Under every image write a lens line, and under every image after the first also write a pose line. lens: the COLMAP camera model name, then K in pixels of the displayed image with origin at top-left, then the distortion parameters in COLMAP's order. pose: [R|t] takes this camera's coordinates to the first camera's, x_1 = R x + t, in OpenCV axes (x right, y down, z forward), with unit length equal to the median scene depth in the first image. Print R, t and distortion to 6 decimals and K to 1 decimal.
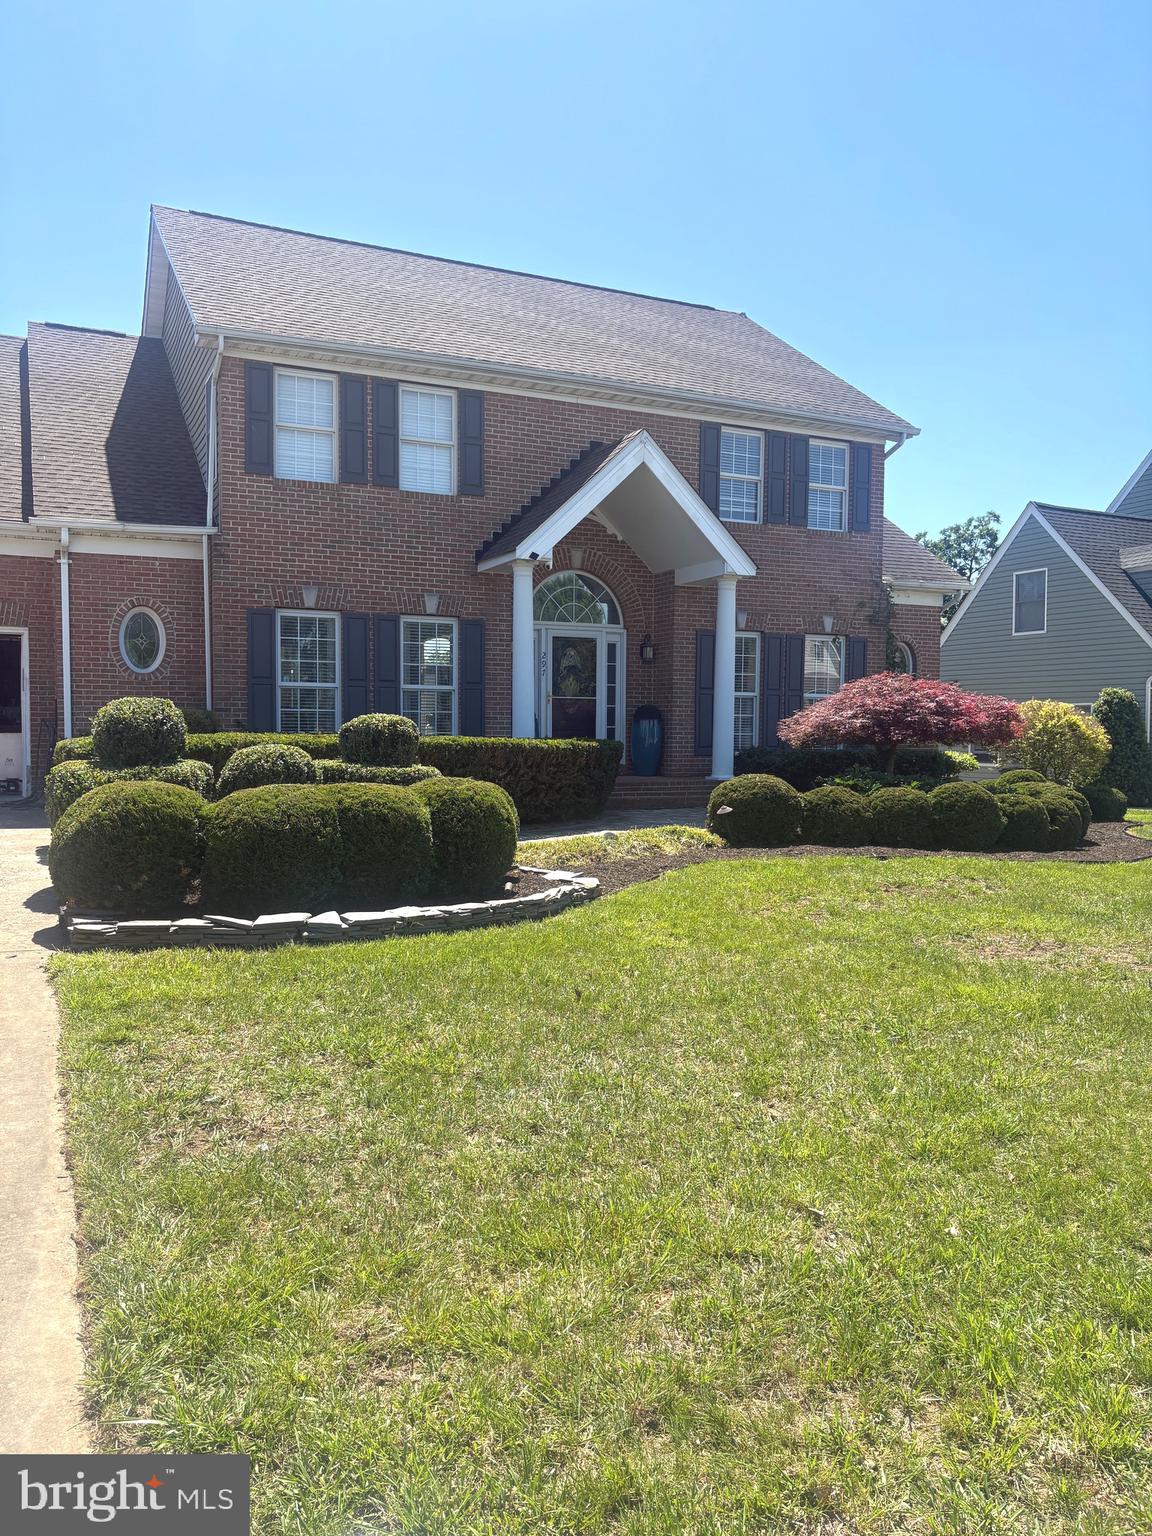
lens RADIAL K [[1152.7, 0, 576.0], [0, 1152.7, 768.0], [0, 0, 1]] dist [0.145661, -0.422425]
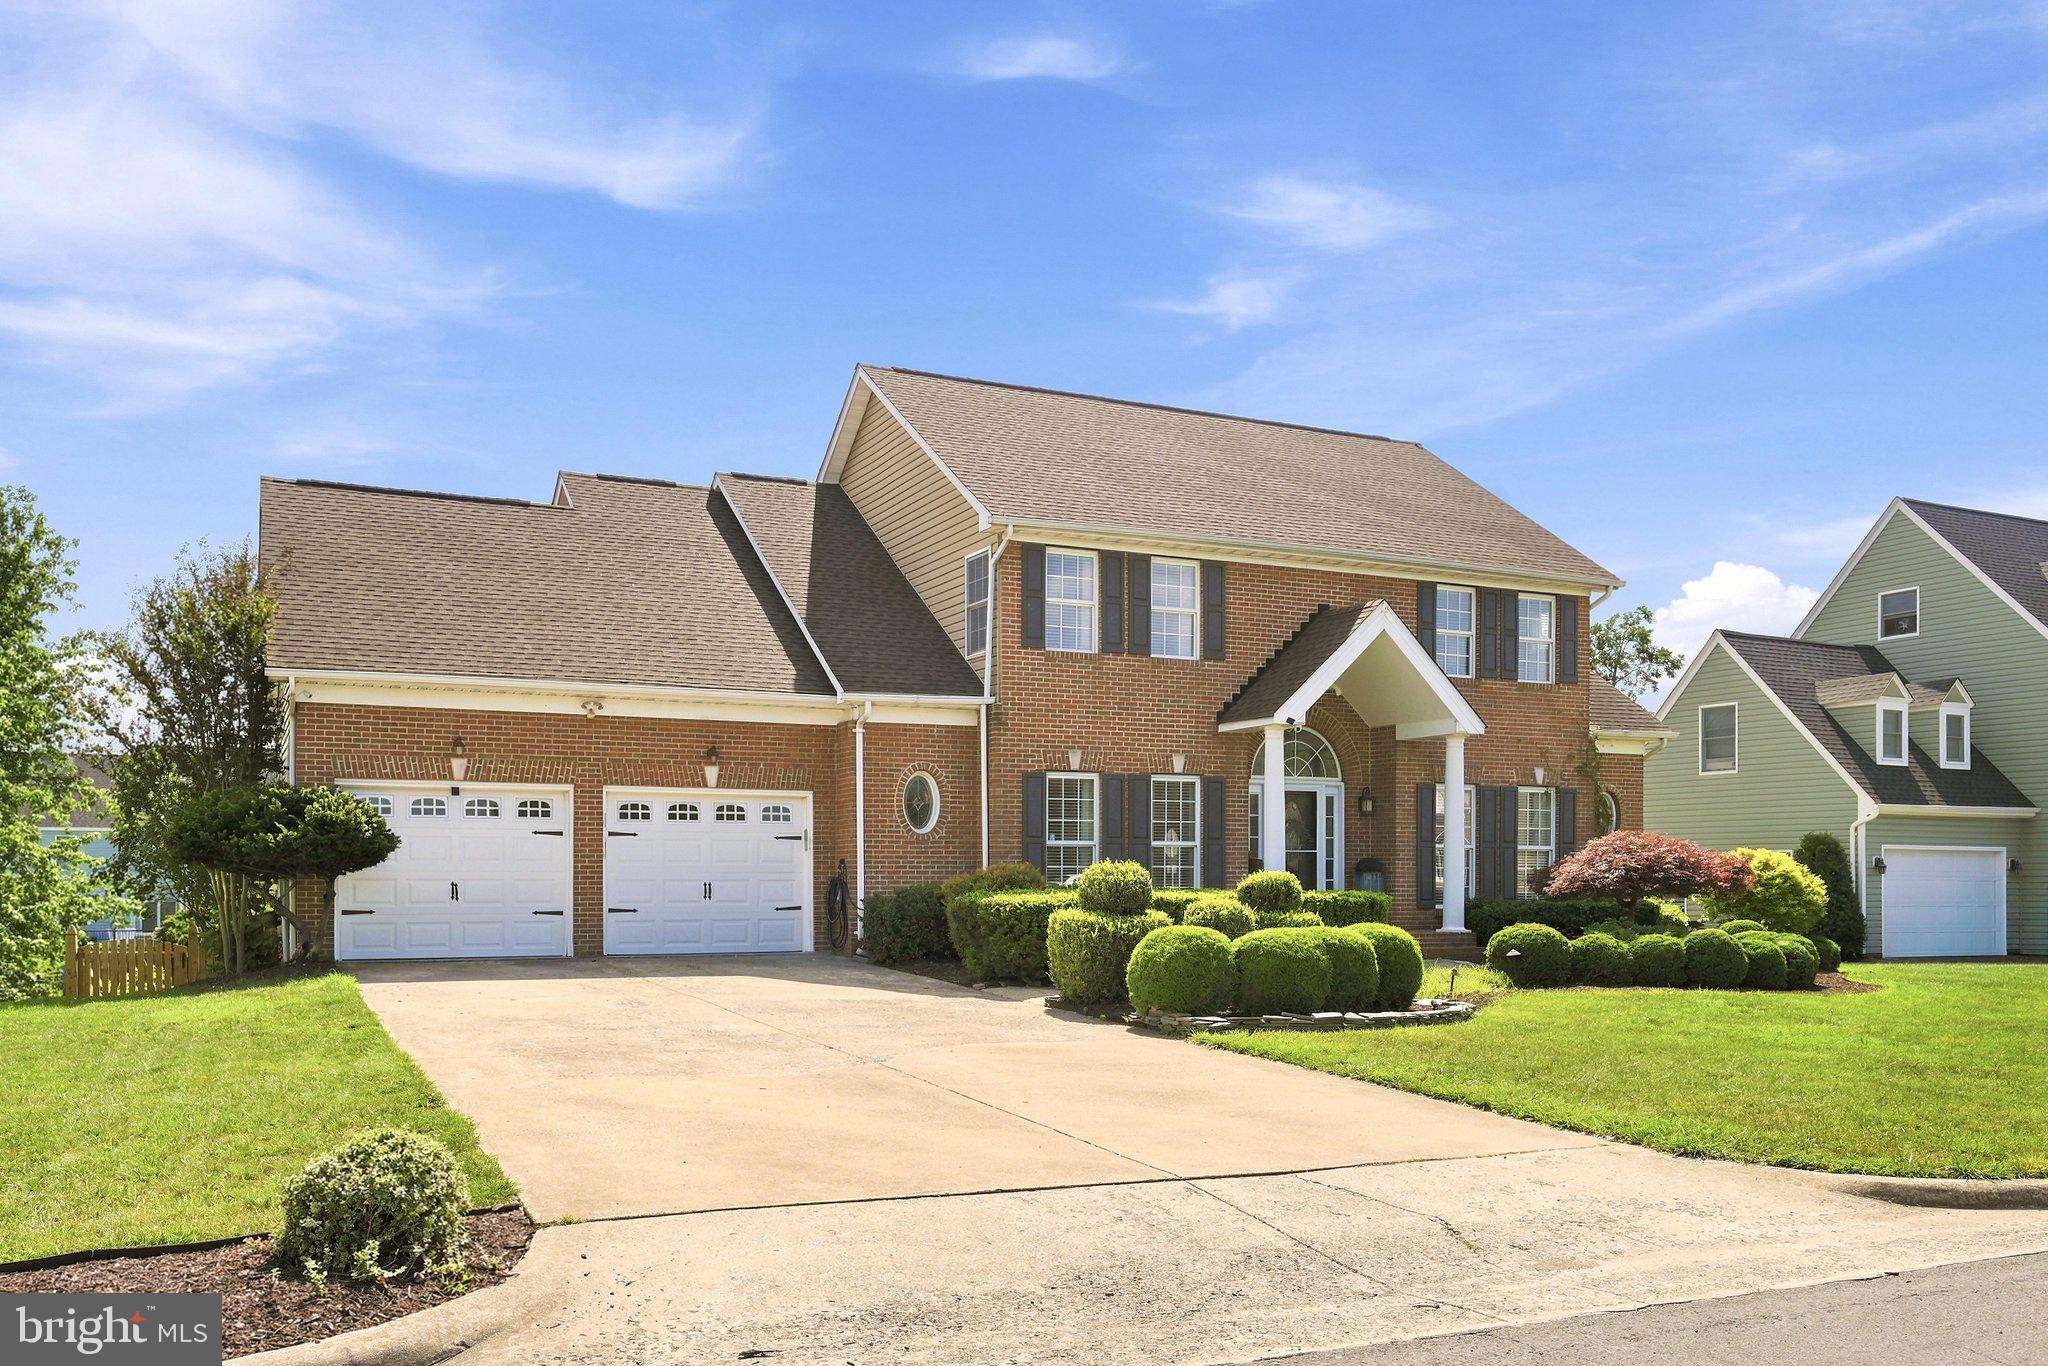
lens RADIAL K [[1620.1, 0, 1024.8], [0, 1620.1, 868.8], [0, 0, 1]] dist [-0.005192, -0.003343]
pose [[0.999979, -0.004005, -0.005060, -0.251649], [0.003813, 0.999297, -0.037294, 0.006997], [0.005206, 0.037274, 0.999292, -0.447850]]
